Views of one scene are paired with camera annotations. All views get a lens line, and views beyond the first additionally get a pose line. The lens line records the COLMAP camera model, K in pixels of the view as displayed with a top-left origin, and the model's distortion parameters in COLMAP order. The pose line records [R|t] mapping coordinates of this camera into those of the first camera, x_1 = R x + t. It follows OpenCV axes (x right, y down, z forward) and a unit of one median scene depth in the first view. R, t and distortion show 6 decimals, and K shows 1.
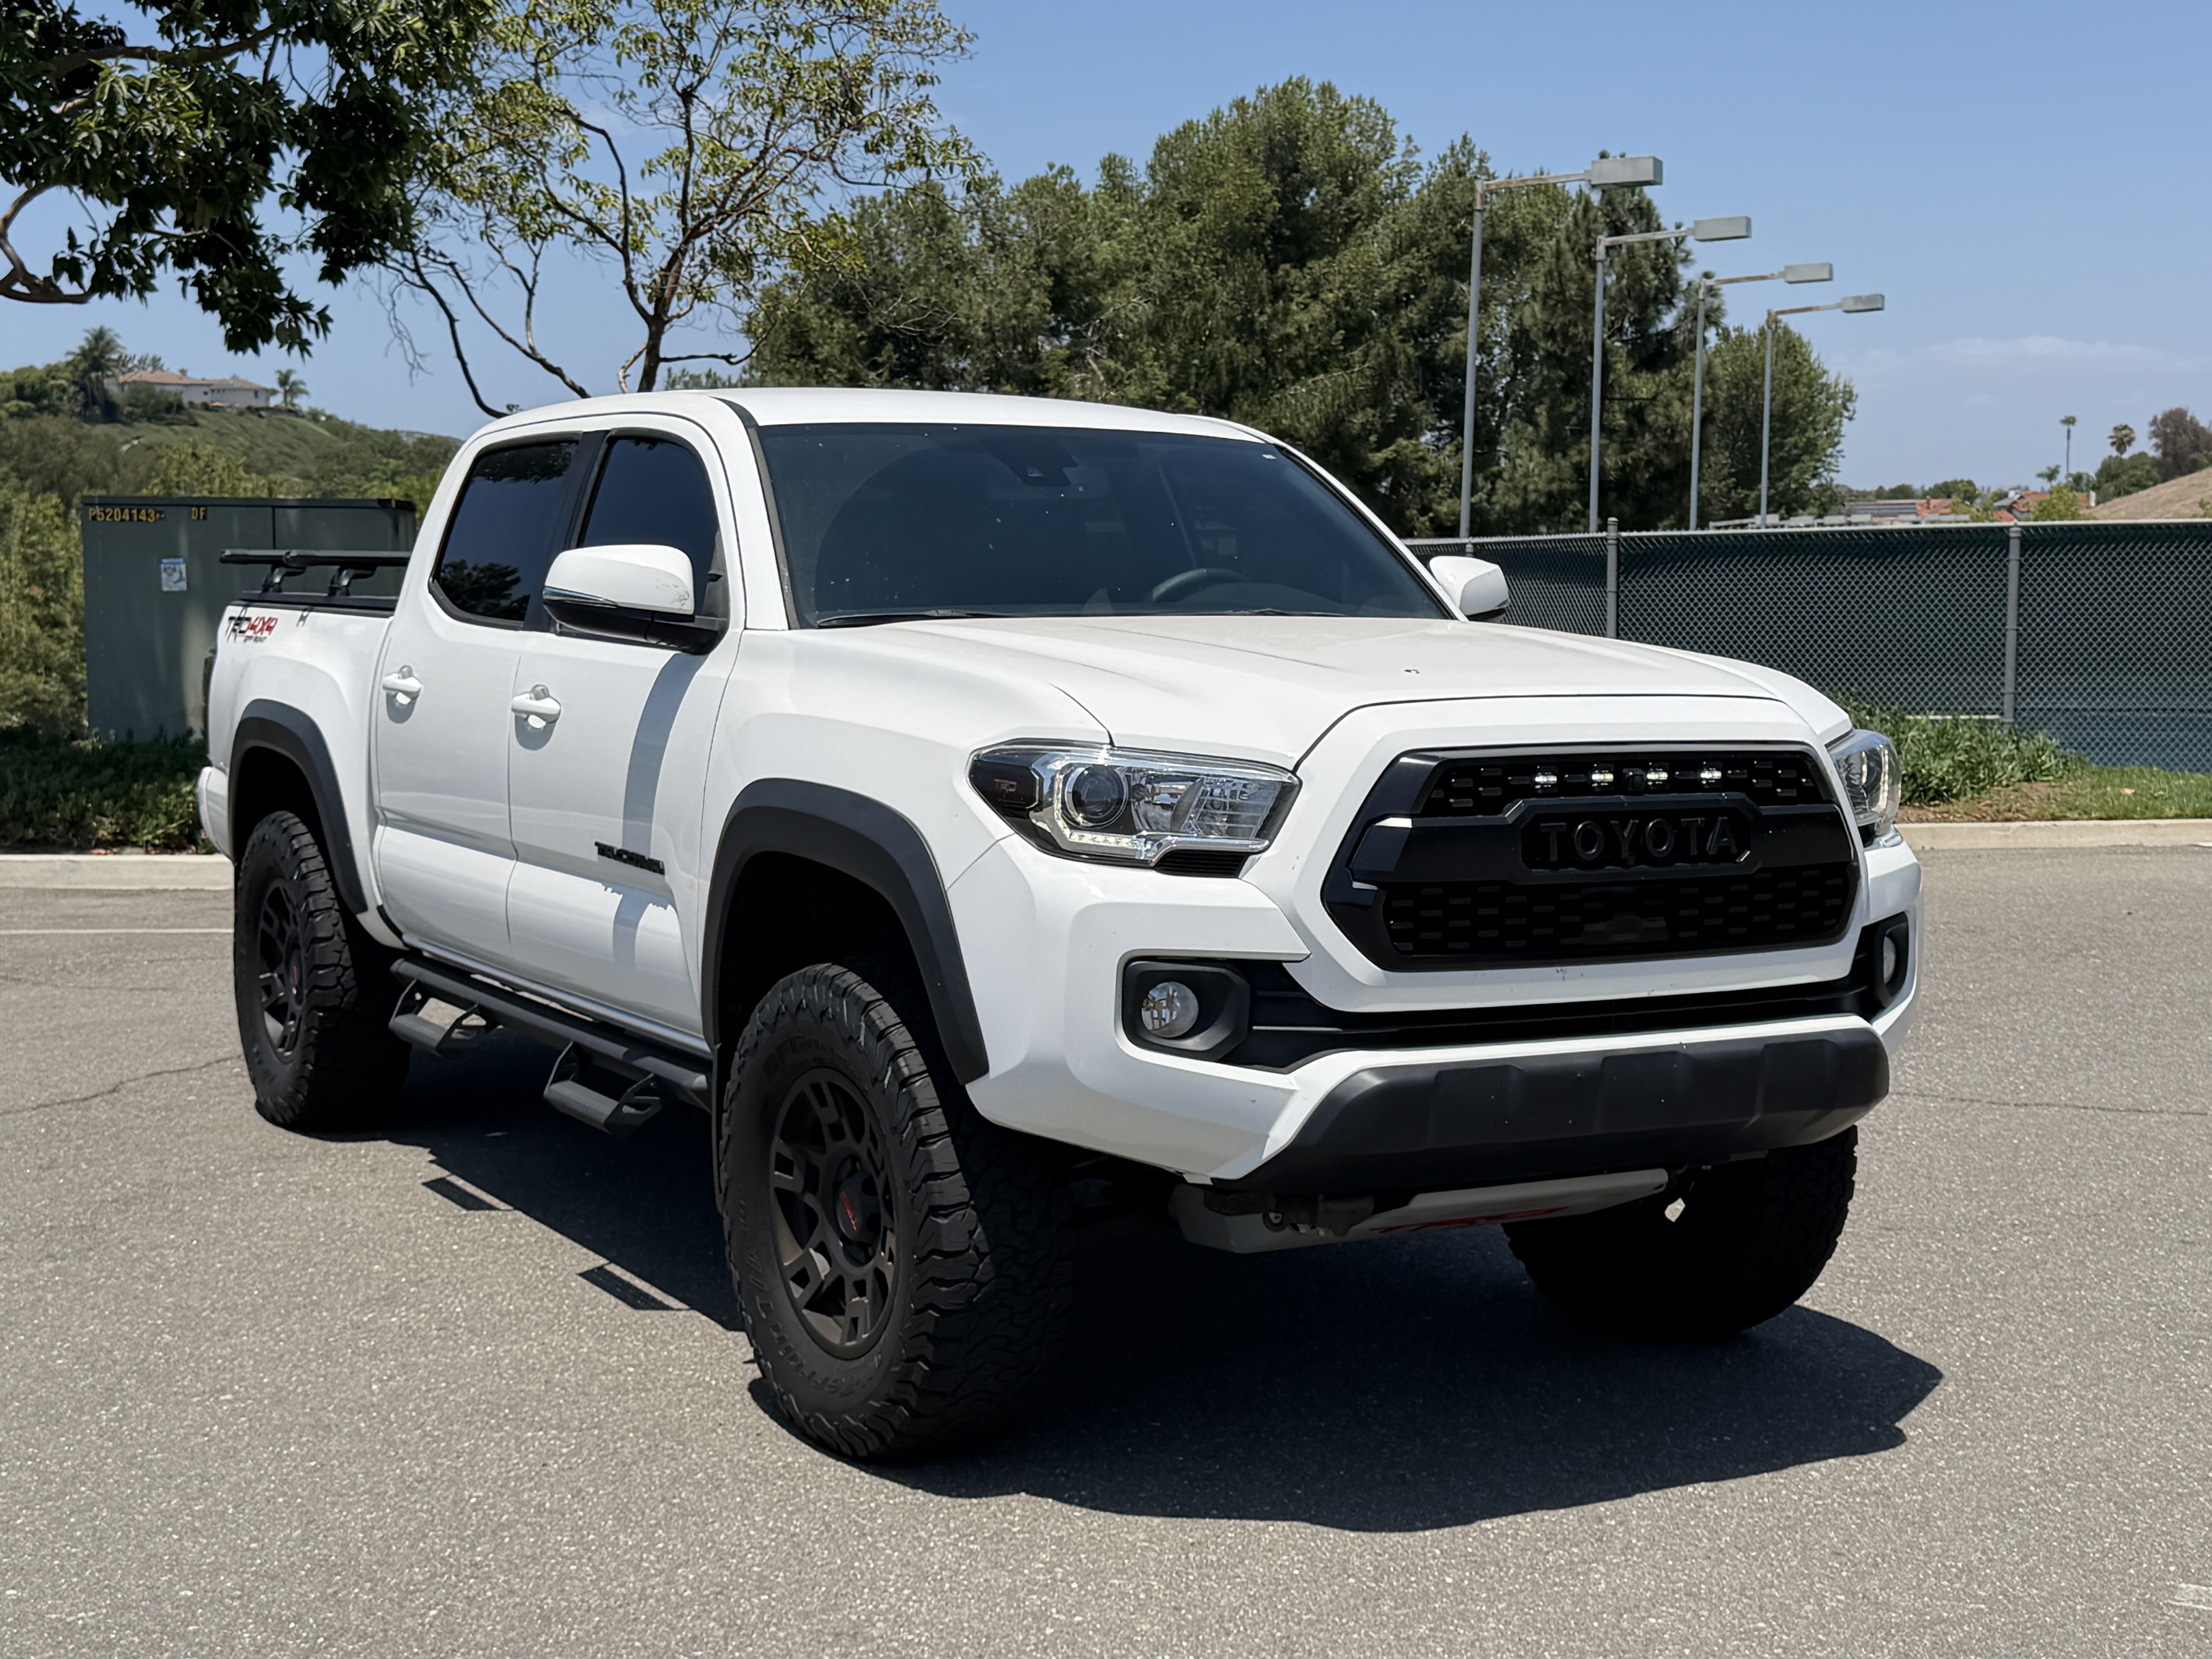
lens RADIAL K [[3176.3, 0, 1109.7], [0, 3176.3, 813.8], [0, 0, 1]] dist [0.133210, 0.000000]
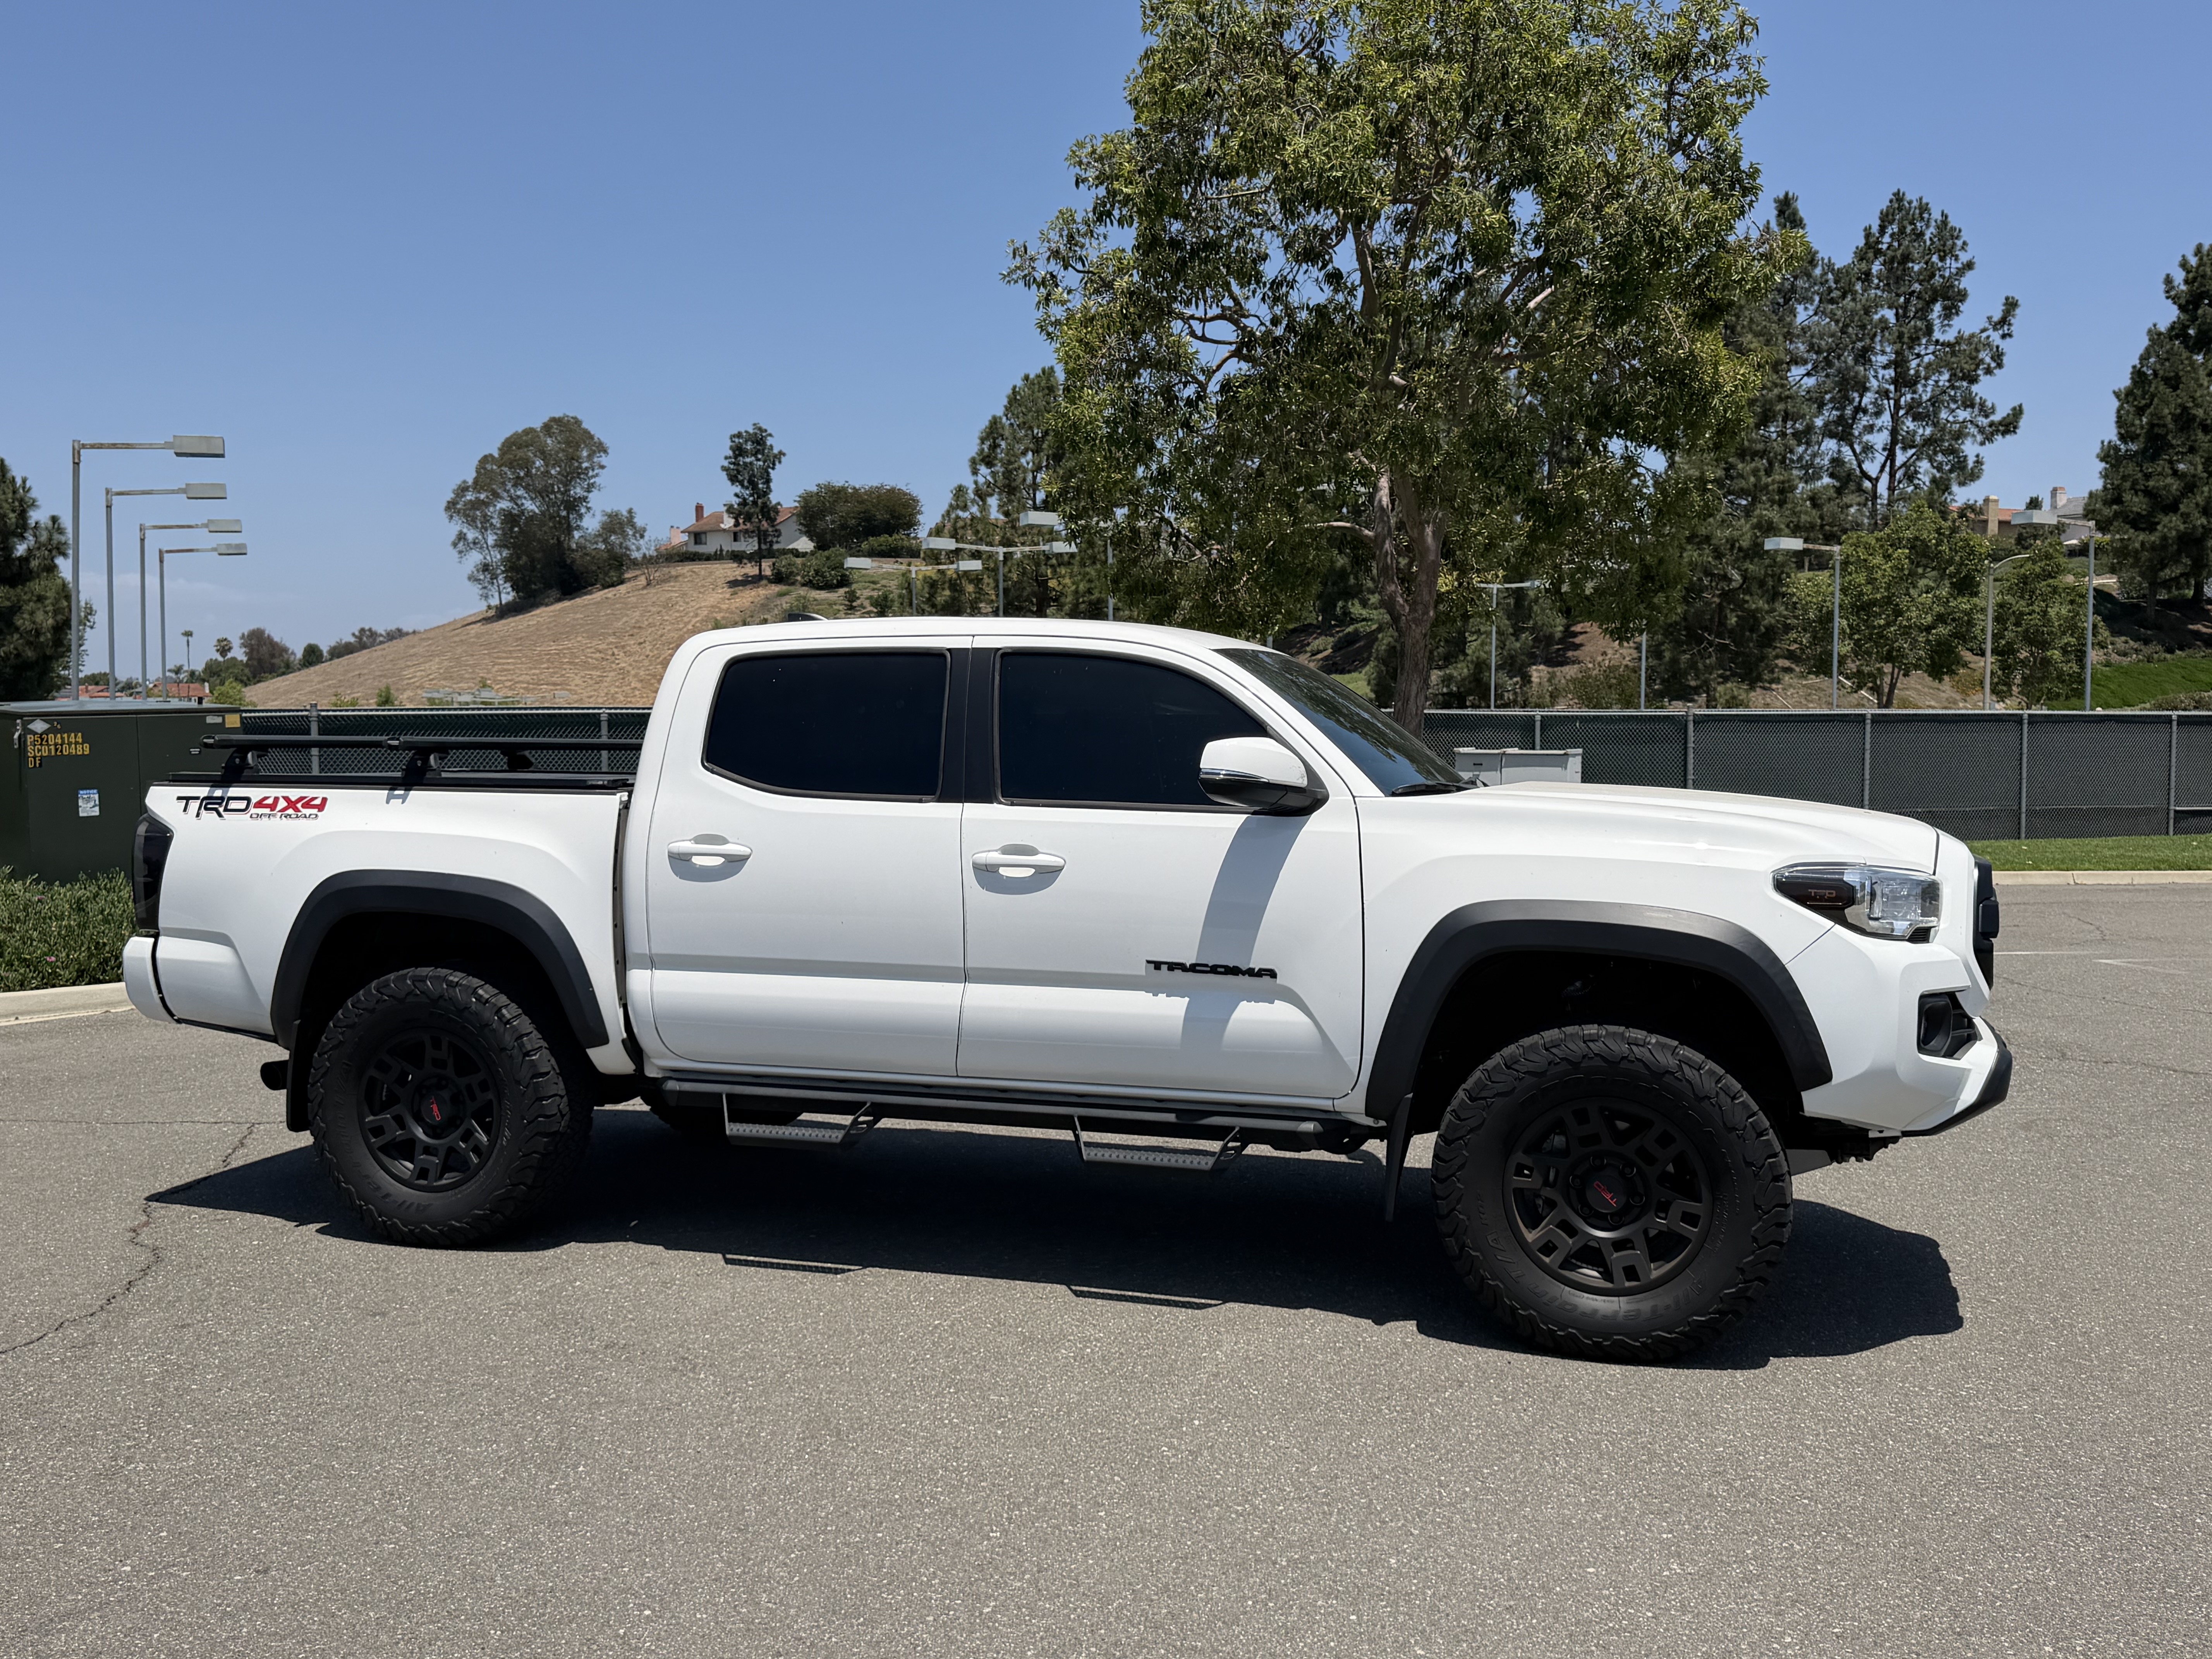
lens RADIAL K [[2094.1, 0, 1110.1], [0, 2094.1, 833.7], [0, 0, 1]] dist [0.069780, 0.000000]
pose [[0.730508, -0.034654, 0.682024, -0.625544], [0.054544, 0.998482, -0.007688, -0.031098], [-0.680723, 0.042816, 0.731289, 0.308710]]
